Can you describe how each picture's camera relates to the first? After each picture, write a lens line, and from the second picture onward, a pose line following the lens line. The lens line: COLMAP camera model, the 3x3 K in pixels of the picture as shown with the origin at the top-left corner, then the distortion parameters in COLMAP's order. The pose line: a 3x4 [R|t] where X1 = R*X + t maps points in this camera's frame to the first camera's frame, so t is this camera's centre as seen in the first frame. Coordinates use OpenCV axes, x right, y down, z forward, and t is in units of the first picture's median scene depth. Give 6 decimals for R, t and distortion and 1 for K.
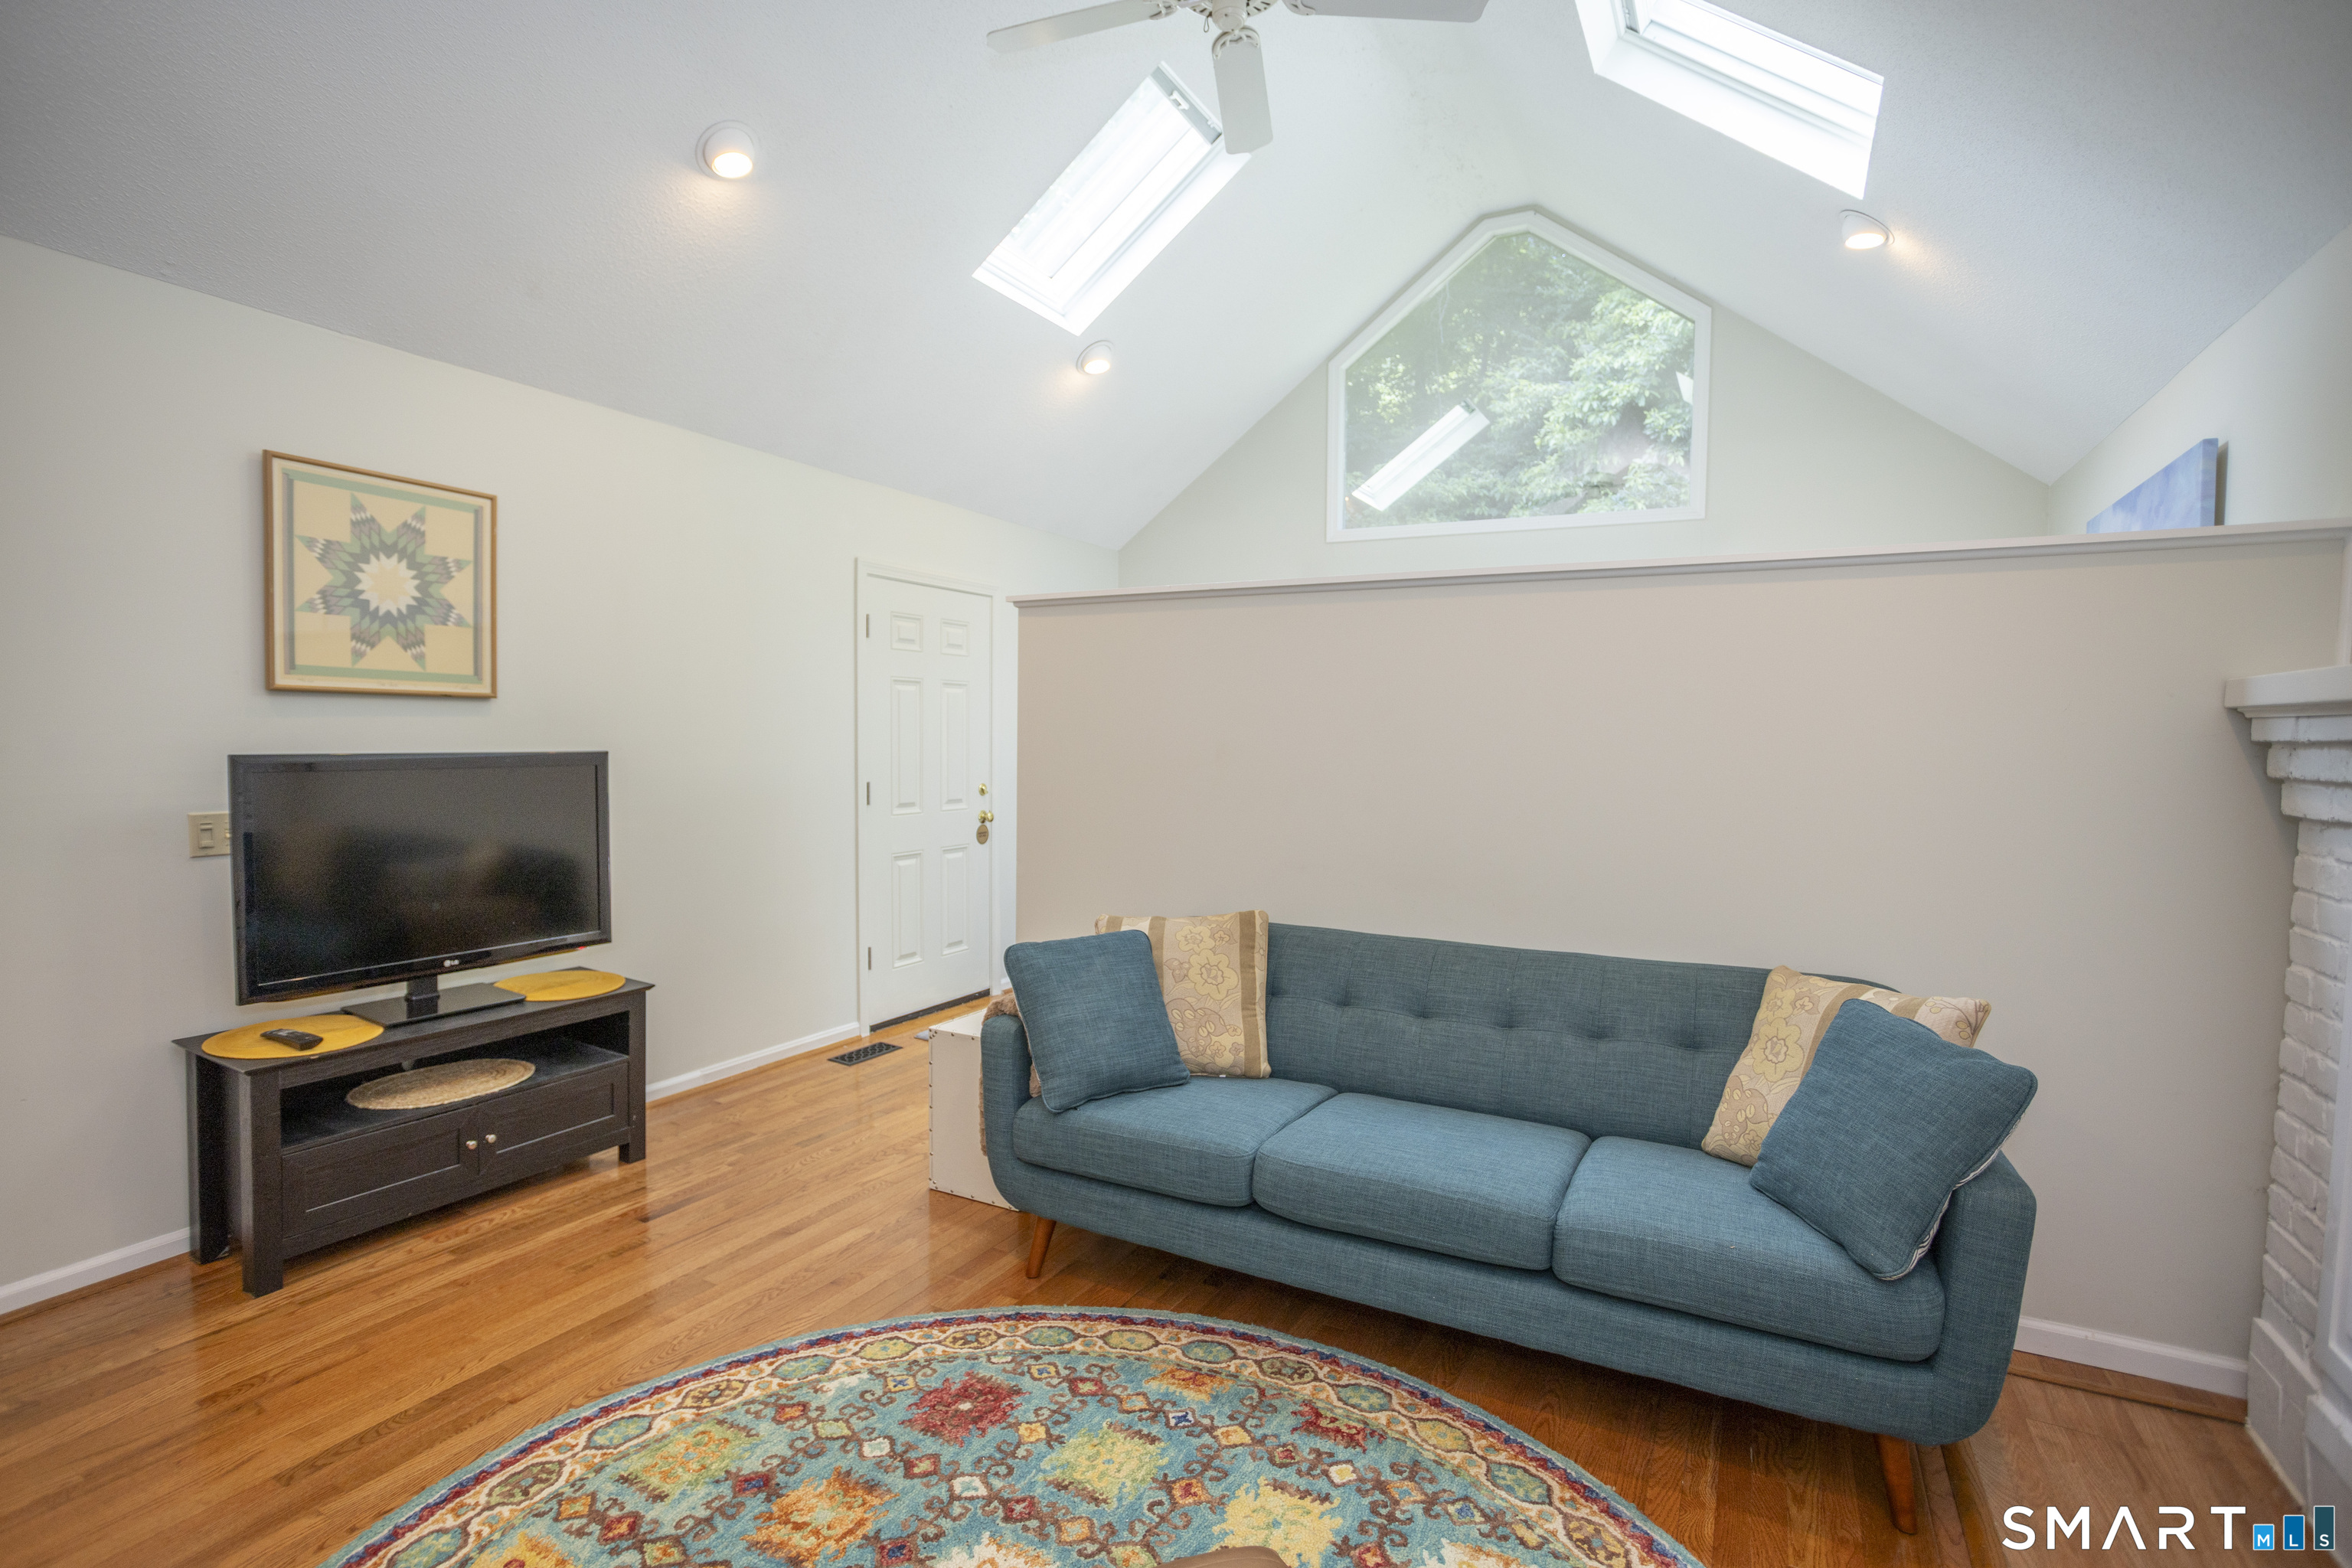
lens RADIAL K [[1136.5, 0, 1171.0], [0, 1136.5, 775.0], [0, 0, 1]] dist [-0.019229, 0.006866]
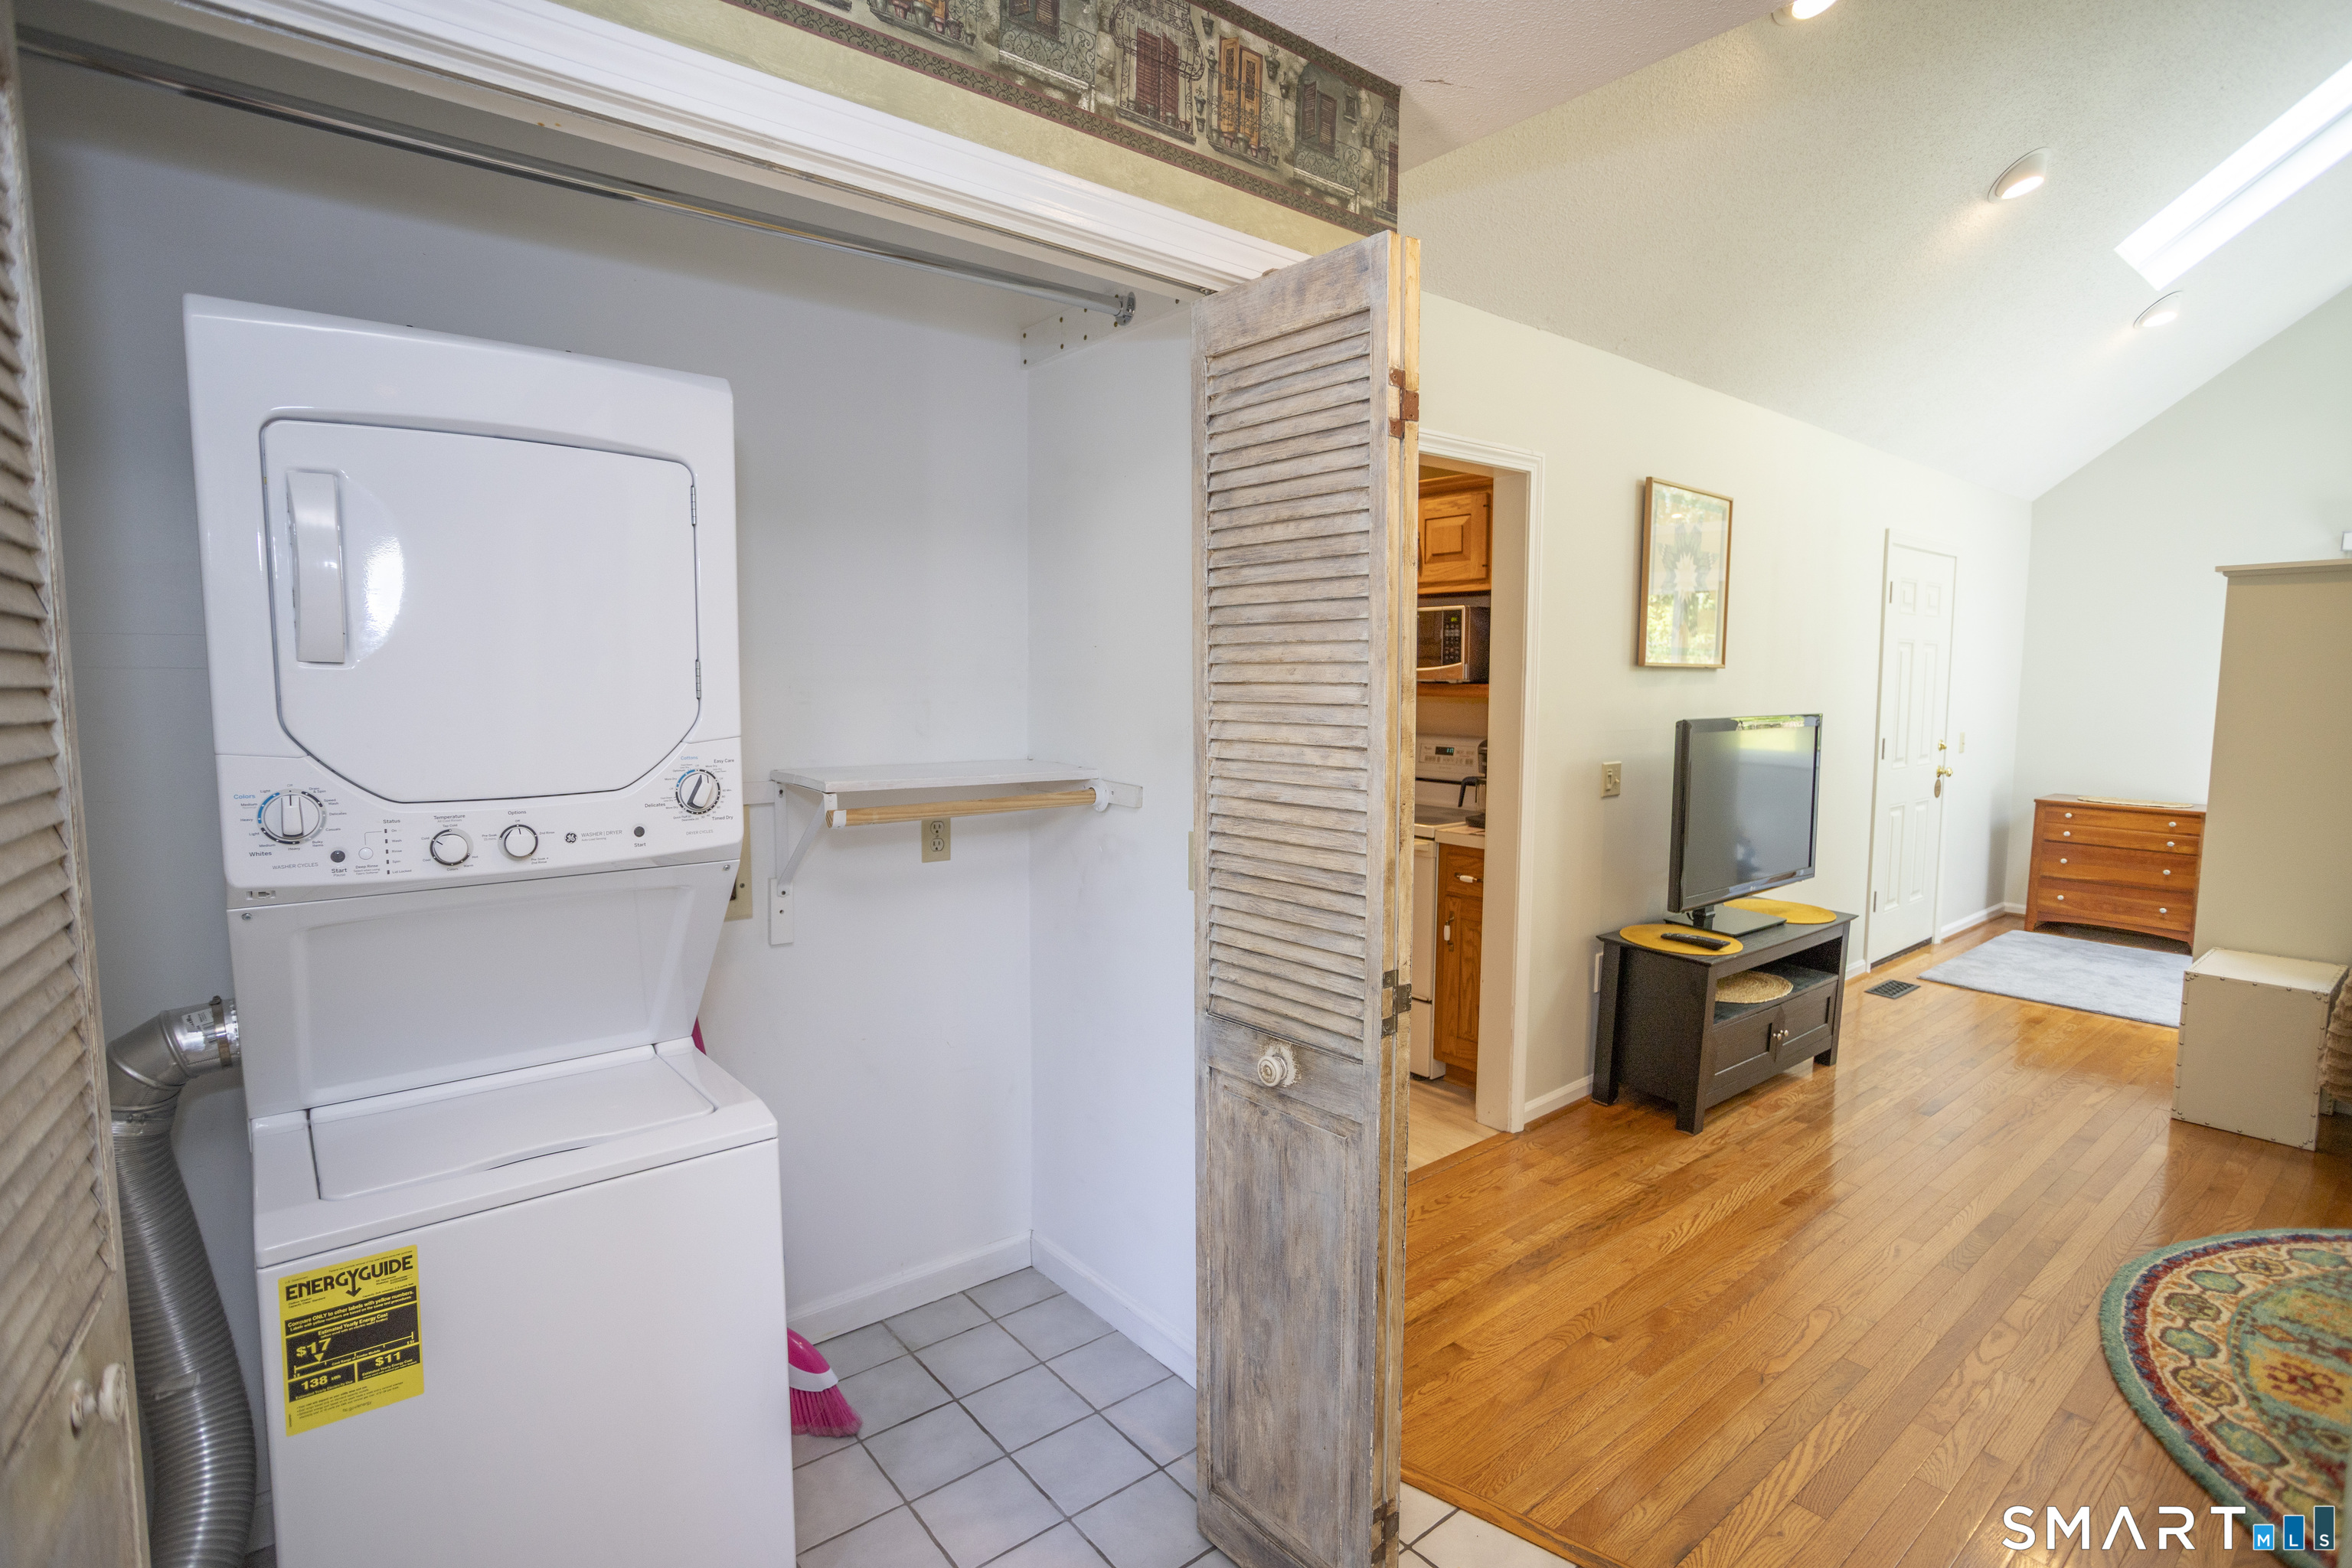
lens RADIAL K [[1136.5, 0, 1180.6], [0, 1136.5, 774.1], [0, 0, 1]] dist [-0.019229, 0.006866]
pose [[0.931664, 0.027164, -0.362303, -1.028810], [-0.008467, 0.998554, 0.053093, -0.023009], [0.363221, -0.046397, 0.930547, -0.484140]]
